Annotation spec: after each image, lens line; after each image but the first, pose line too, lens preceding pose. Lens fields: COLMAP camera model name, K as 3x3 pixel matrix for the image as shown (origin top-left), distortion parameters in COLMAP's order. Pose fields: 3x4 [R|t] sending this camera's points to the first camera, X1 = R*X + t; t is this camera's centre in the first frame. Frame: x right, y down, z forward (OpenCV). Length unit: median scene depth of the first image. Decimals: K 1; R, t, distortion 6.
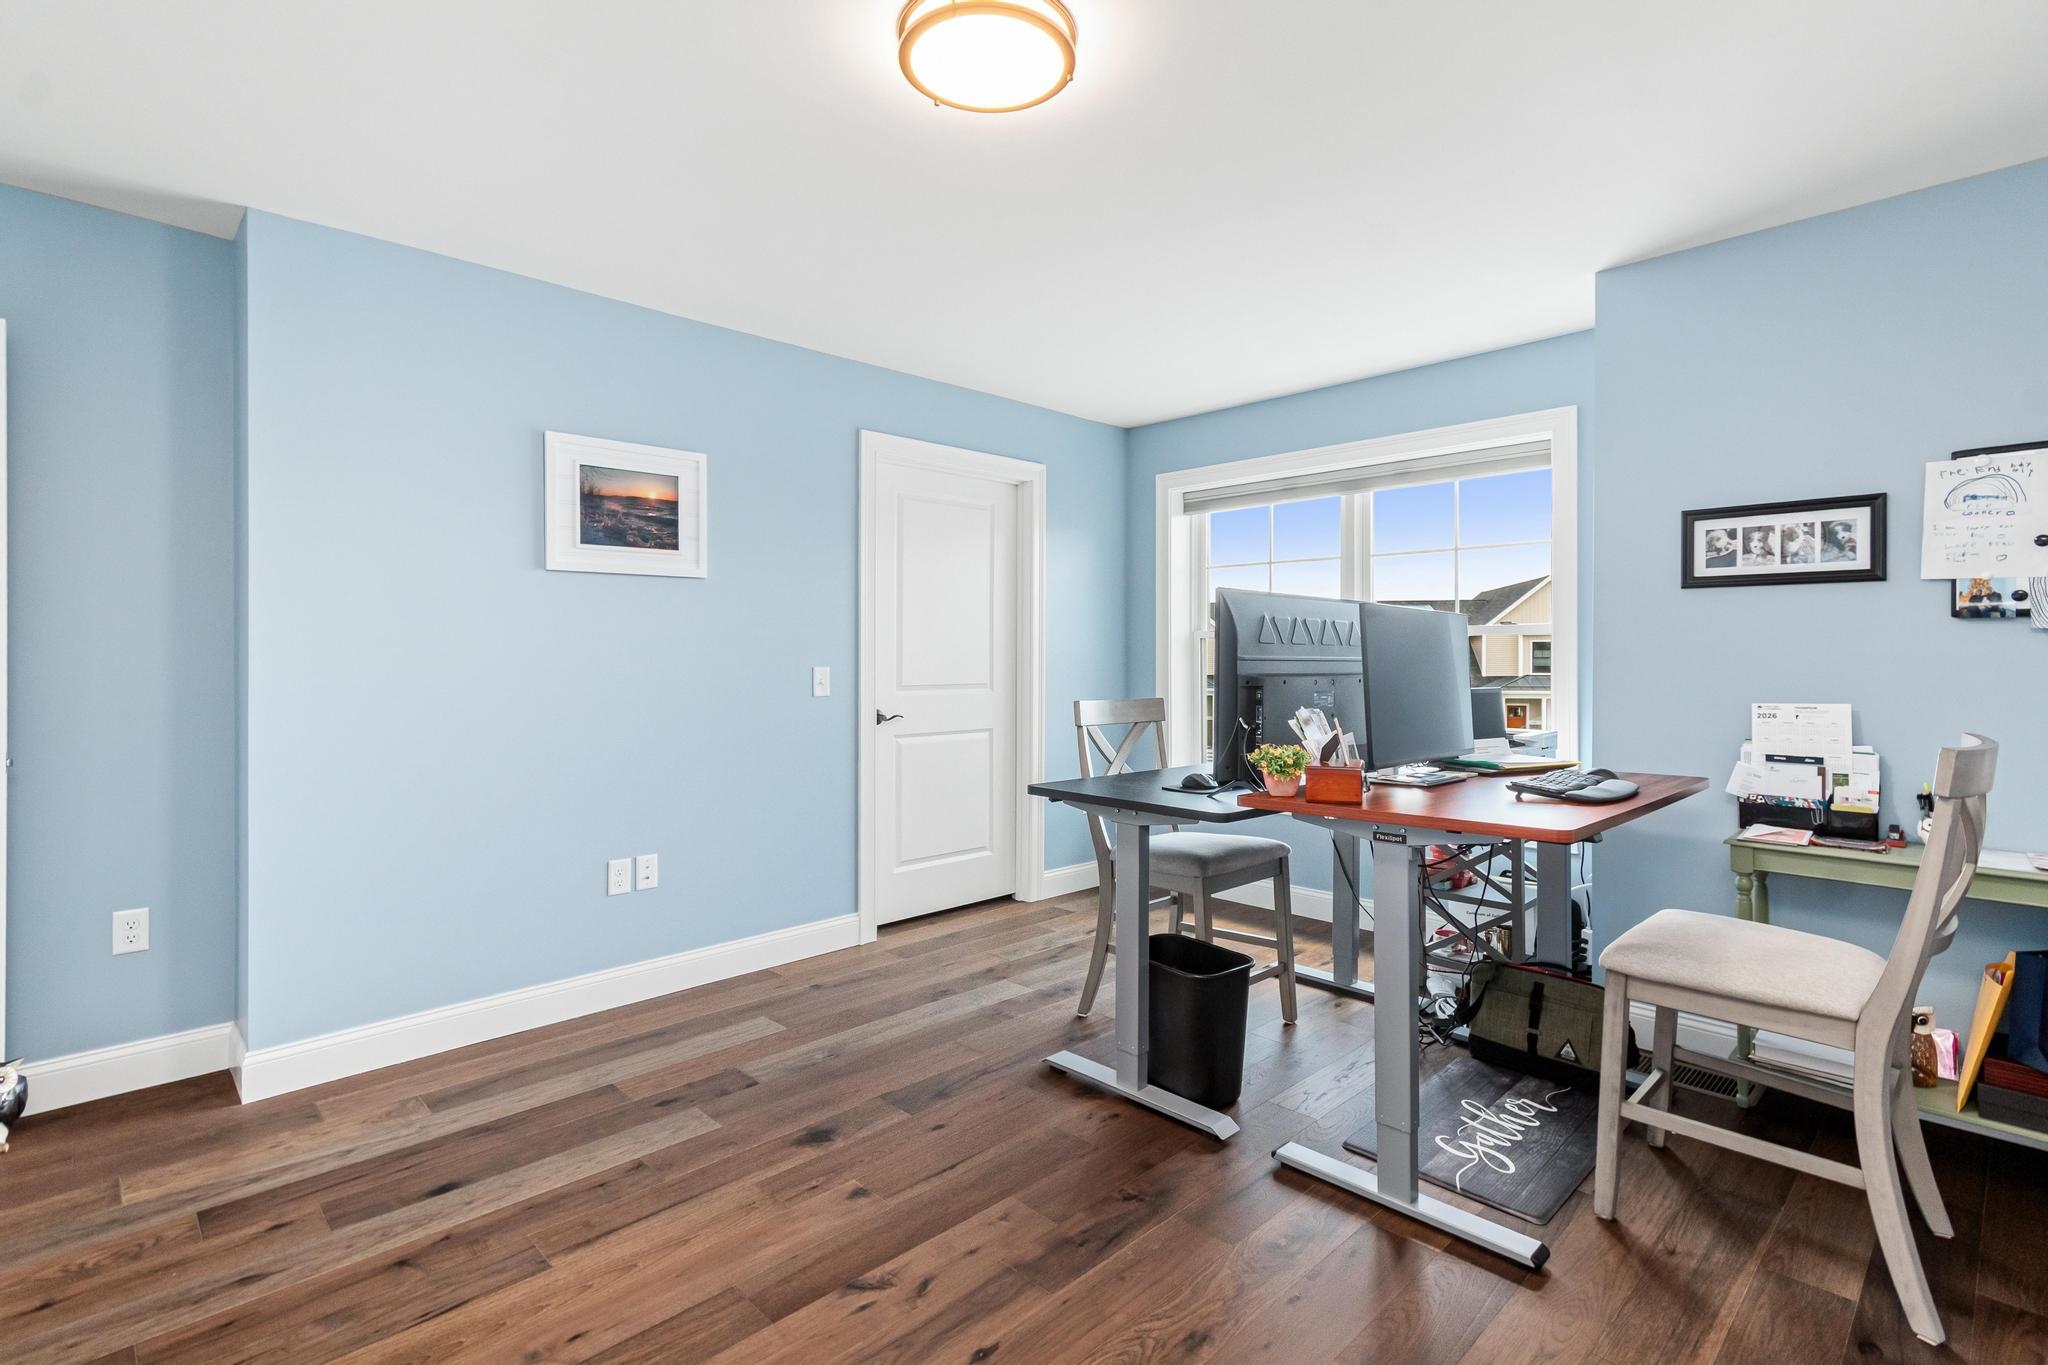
lens RADIAL K [[978.5, 0, 1049.2], [0, 978.5, 664.3], [0, 0, 1]] dist [0.018001, -0.000415]
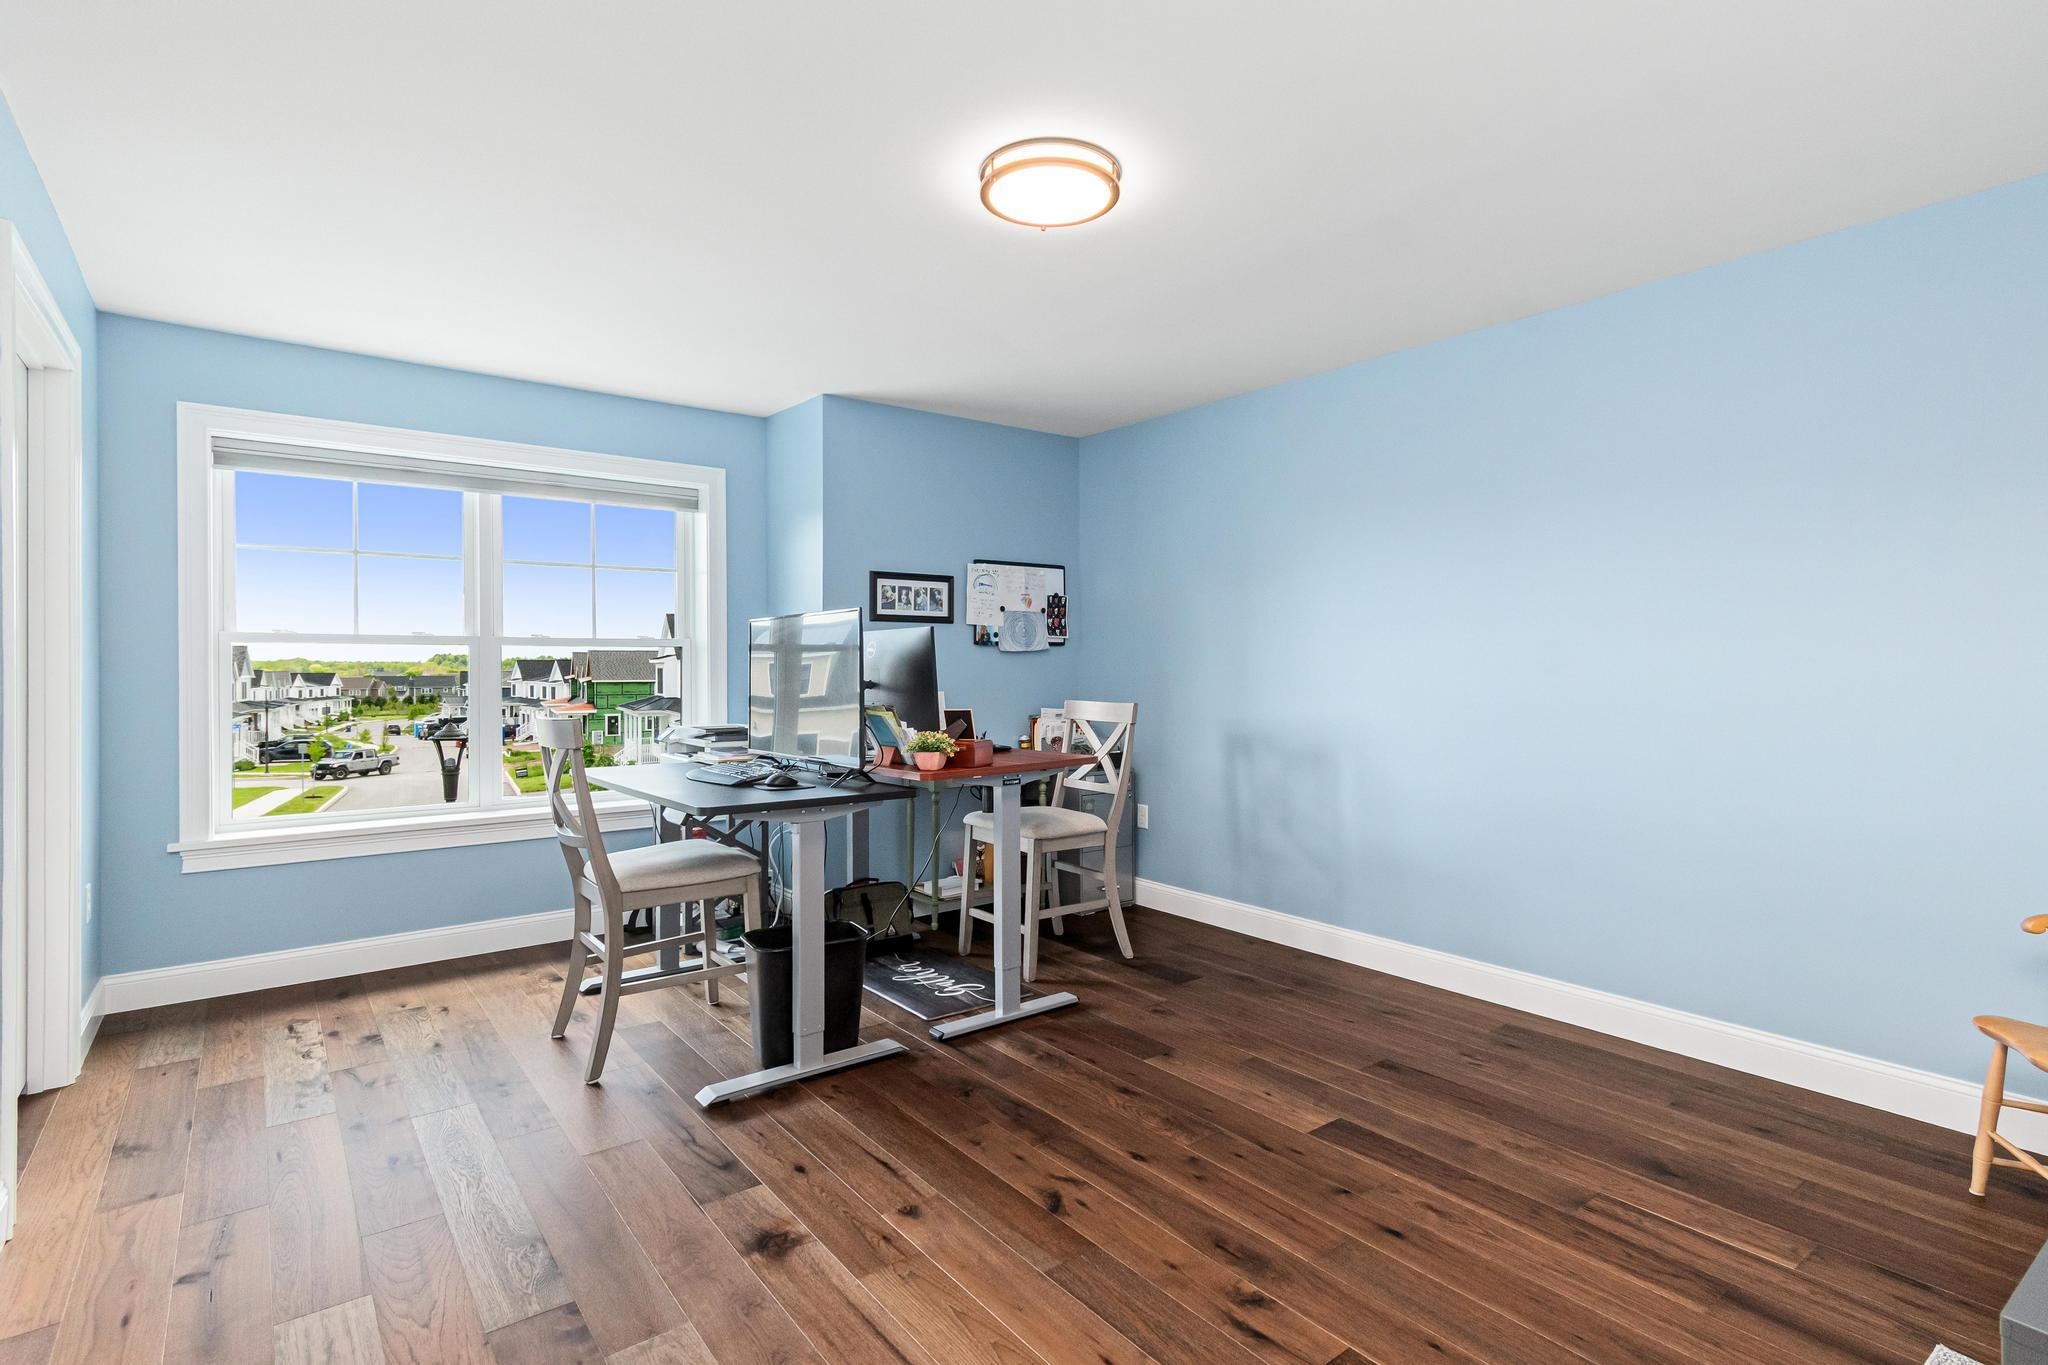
lens RADIAL K [[976.9, 0, 1026.4], [0, 976.9, 684.8], [0, 0, 1]] dist [0.020306, -0.007670]
pose [[0.134814, -0.021275, 0.990642, -0.931057], [0.012094, 0.999730, 0.019825, -0.004967], [-0.990797, 0.009308, 0.135035, 0.611790]]
